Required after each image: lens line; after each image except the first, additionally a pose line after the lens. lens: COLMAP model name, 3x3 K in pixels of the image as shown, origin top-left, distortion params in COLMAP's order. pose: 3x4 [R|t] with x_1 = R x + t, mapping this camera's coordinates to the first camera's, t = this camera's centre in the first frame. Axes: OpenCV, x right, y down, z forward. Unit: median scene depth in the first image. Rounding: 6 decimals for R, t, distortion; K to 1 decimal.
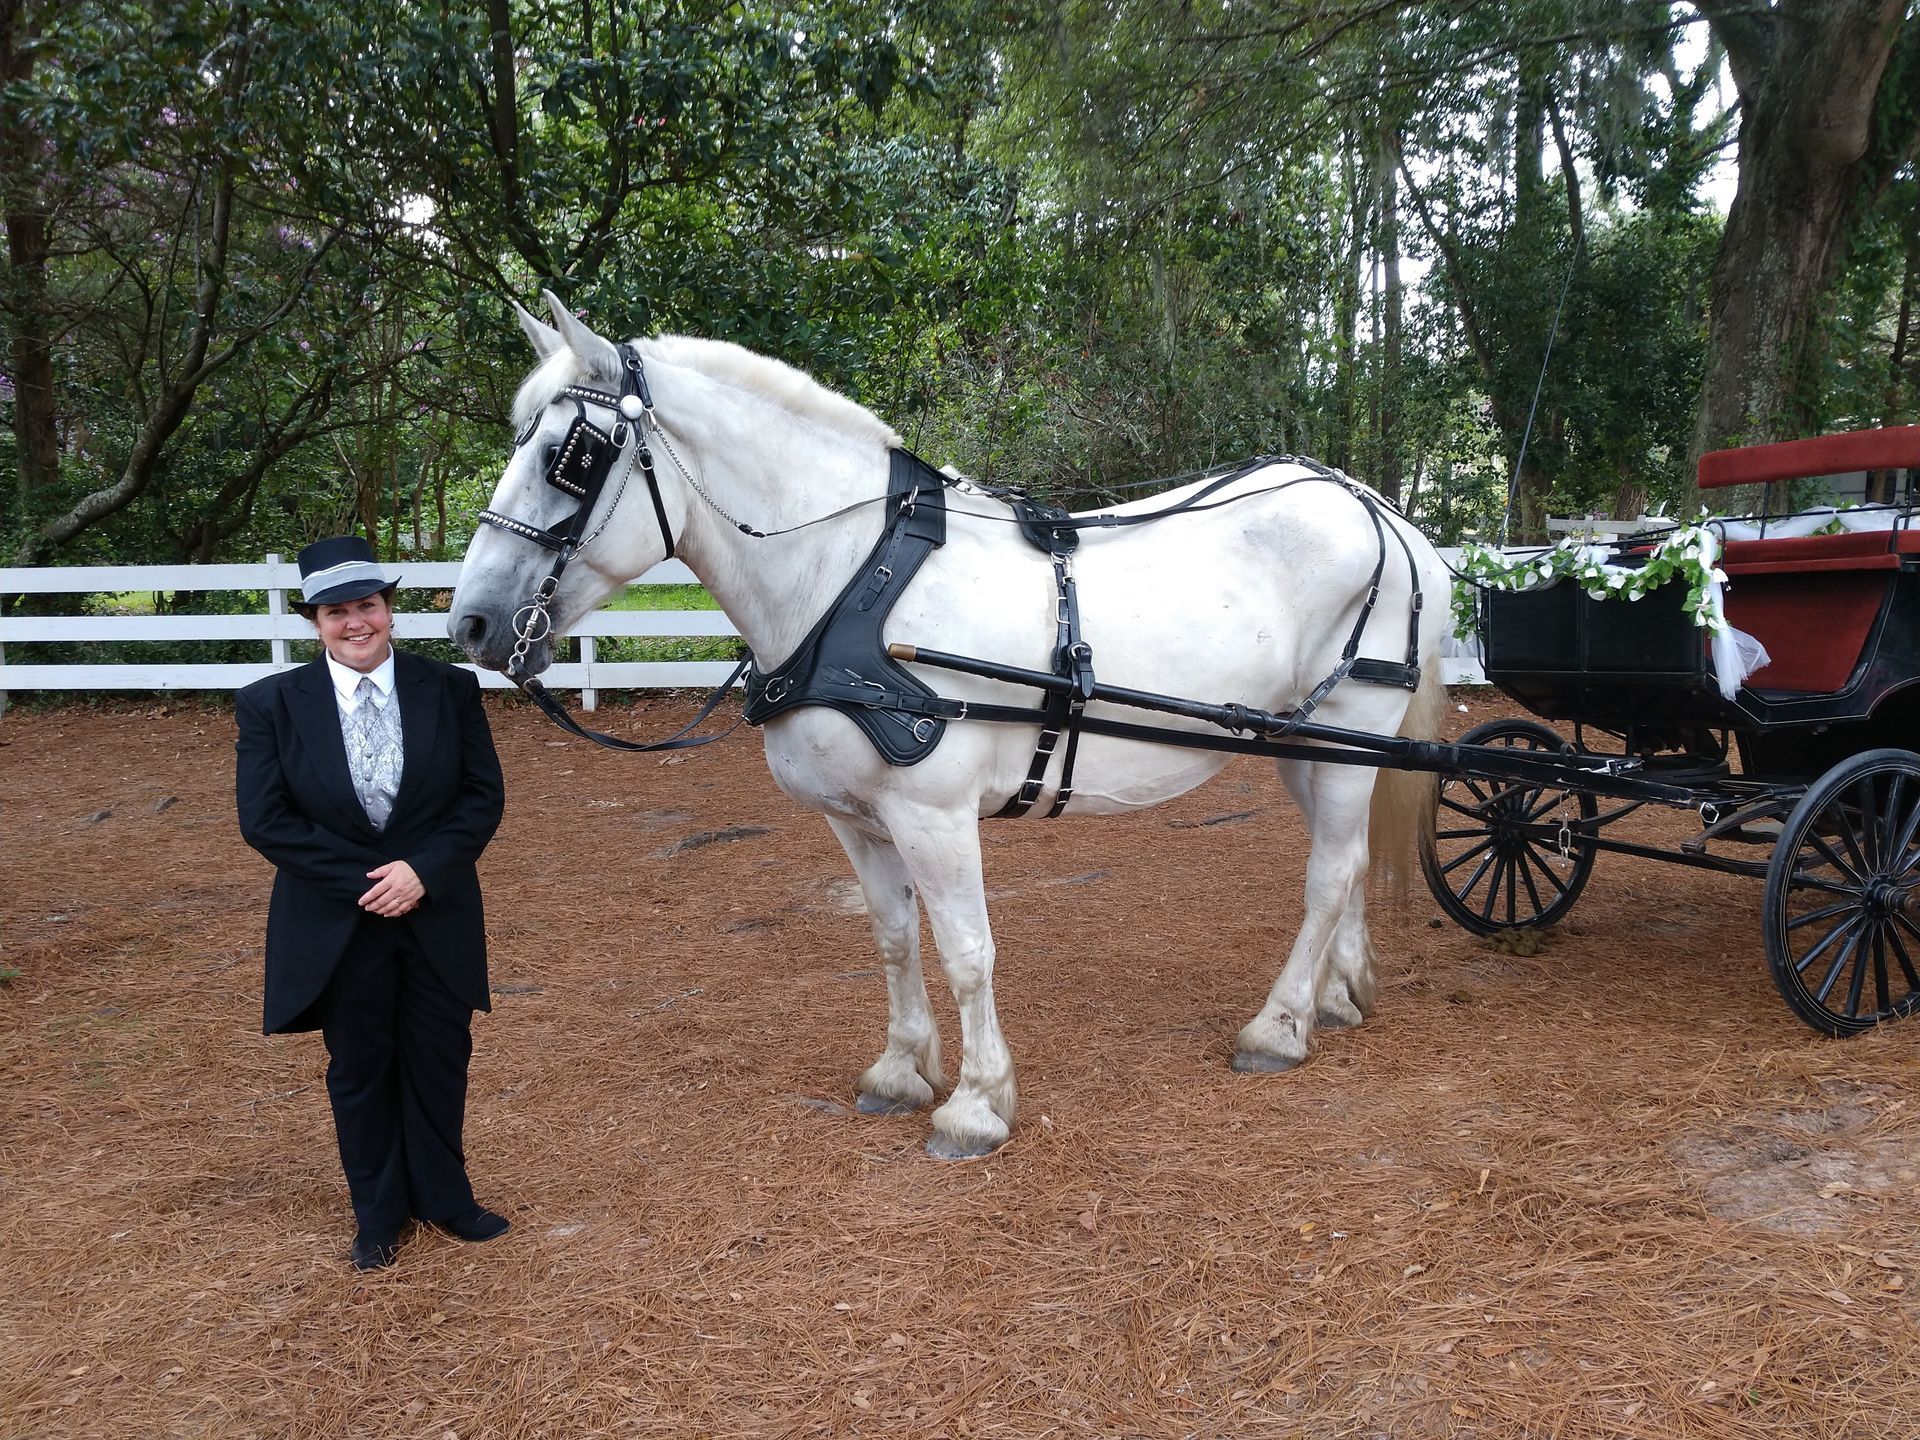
lens RADIAL K [[1441.7, 0, 958.9], [0, 1441.7, 719.6], [0, 0, 1]] dist [0.005516, 0.003209]
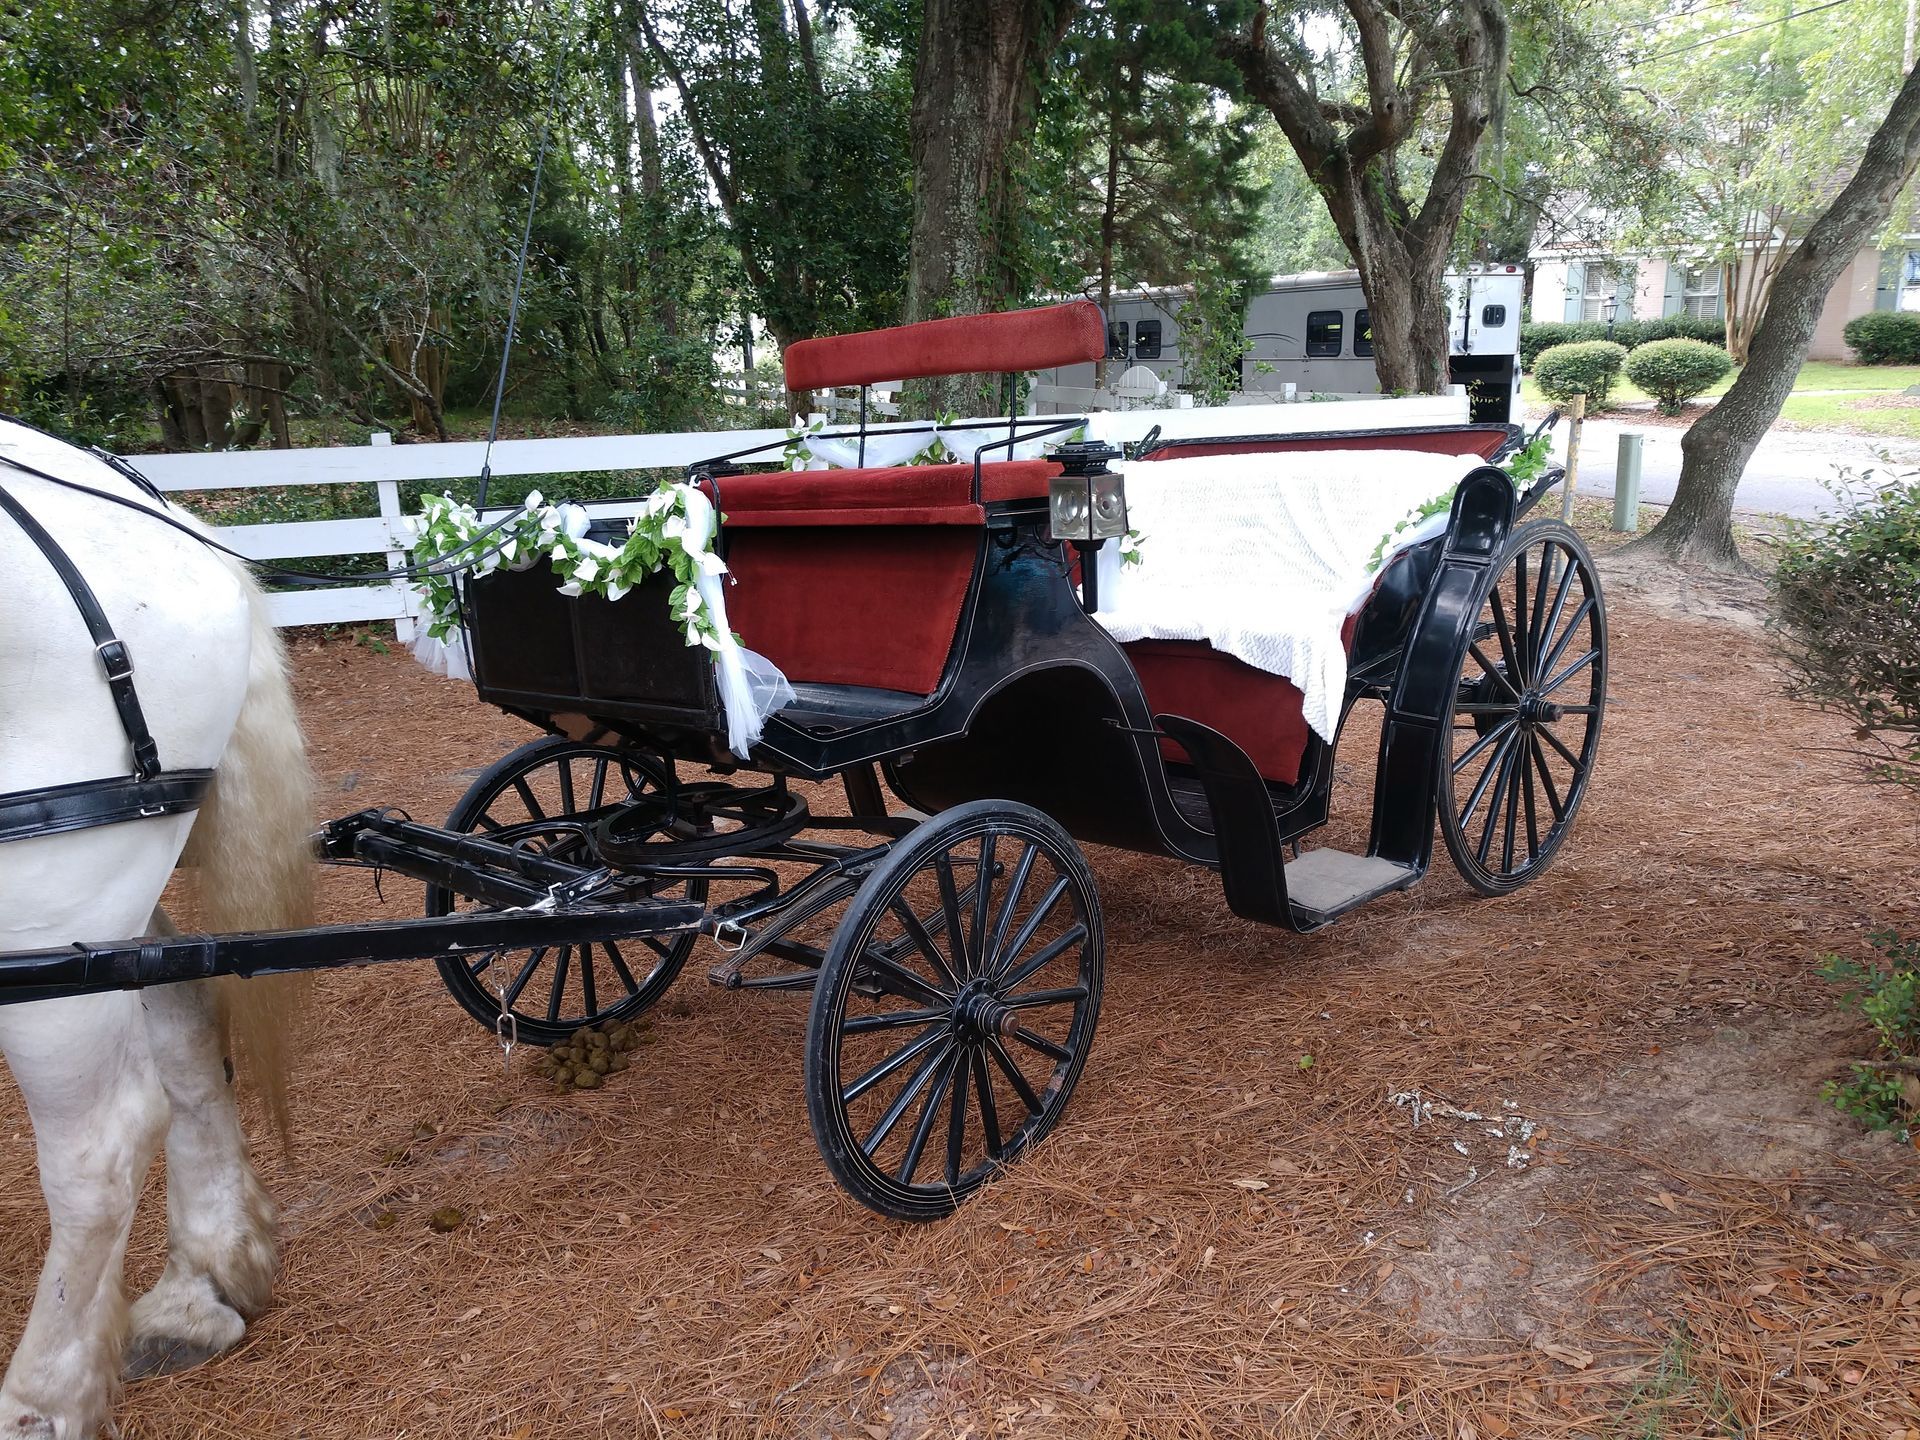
lens RADIAL K [[1441.7, 0, 961.0], [0, 1441.7, 719.7], [0, 0, 1]] dist [0.005516, 0.003209]
pose [[0.903298, -0.114041, 0.413578, 0.298516], [0.072006, 0.990648, 0.115895, -0.081834], [-0.422927, -0.074908, 0.903063, 0.320287]]
